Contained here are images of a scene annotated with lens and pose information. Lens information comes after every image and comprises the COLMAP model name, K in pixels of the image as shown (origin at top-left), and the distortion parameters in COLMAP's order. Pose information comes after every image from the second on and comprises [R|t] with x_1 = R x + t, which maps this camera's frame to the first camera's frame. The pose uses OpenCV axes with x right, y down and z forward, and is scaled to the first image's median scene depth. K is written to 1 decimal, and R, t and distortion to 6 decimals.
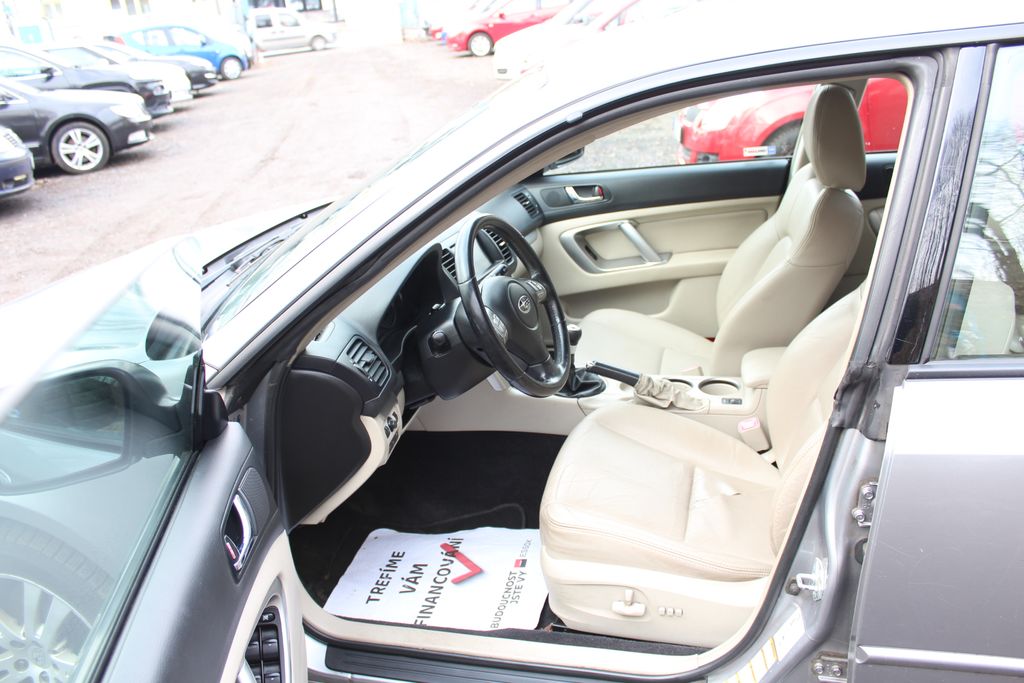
lens RADIAL K [[849.7, 0, 506.8], [0, 849.7, 346.5], [0, 0, 1]] dist [-0.160063, 0.143426]
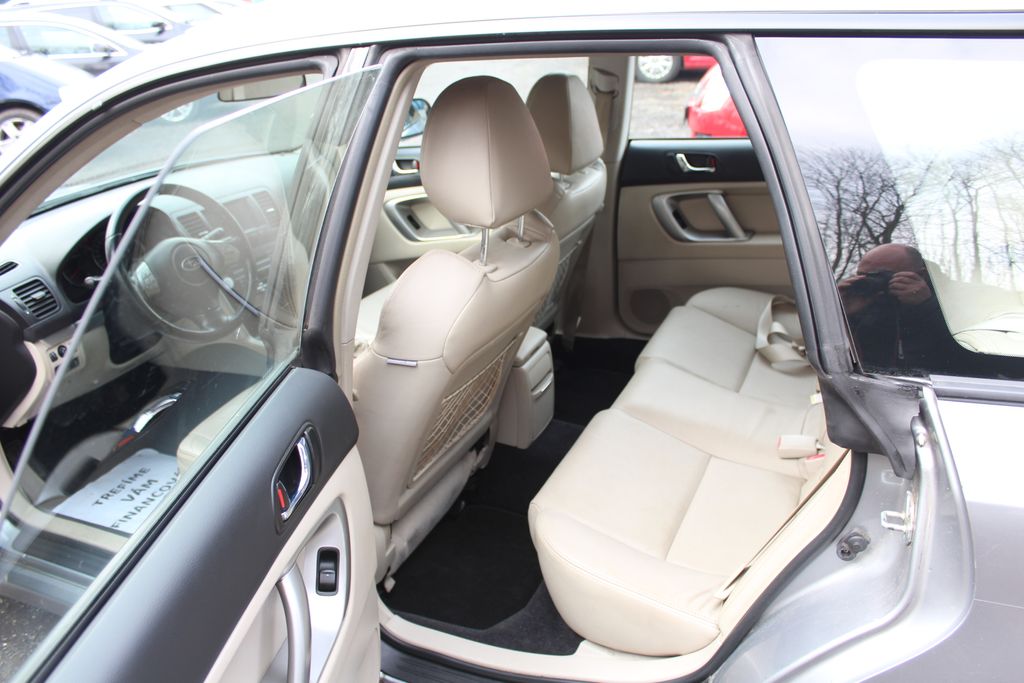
lens RADIAL K [[849.7, 0, 505.1], [0, 849.7, 342.1], [0, 0, 1]] dist [-0.160063, 0.143426]
pose [[0.984530, 0.087389, -0.151871, 0.103660], [-0.082156, 0.995800, 0.040409, -0.003414], [0.154764, -0.027307, 0.987574, -0.010200]]
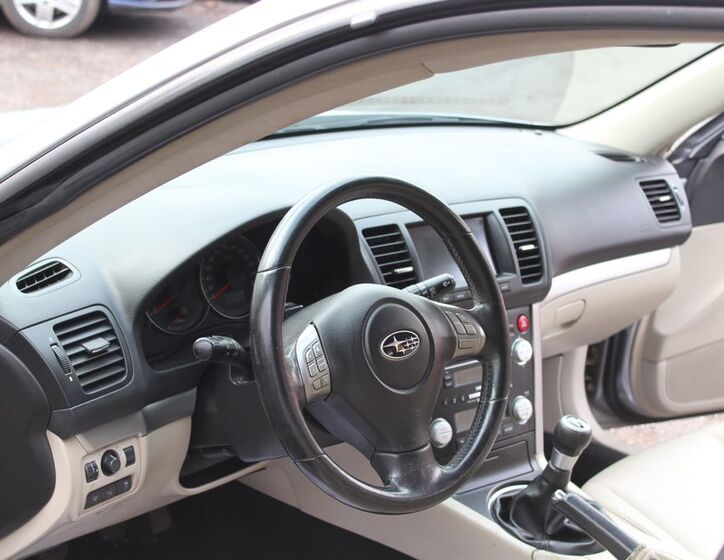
lens RADIAL K [[1355.6, 0, 367.0], [0, 1355.6, 285.2], [0, 0, 1]] dist [0.025676, 0.000000]
pose [[0.875065, 0.286934, -0.389782, 0.056653], [-0.312936, 0.949768, -0.003381, -0.012893], [0.369233, 0.124936, 0.920901, 0.024973]]
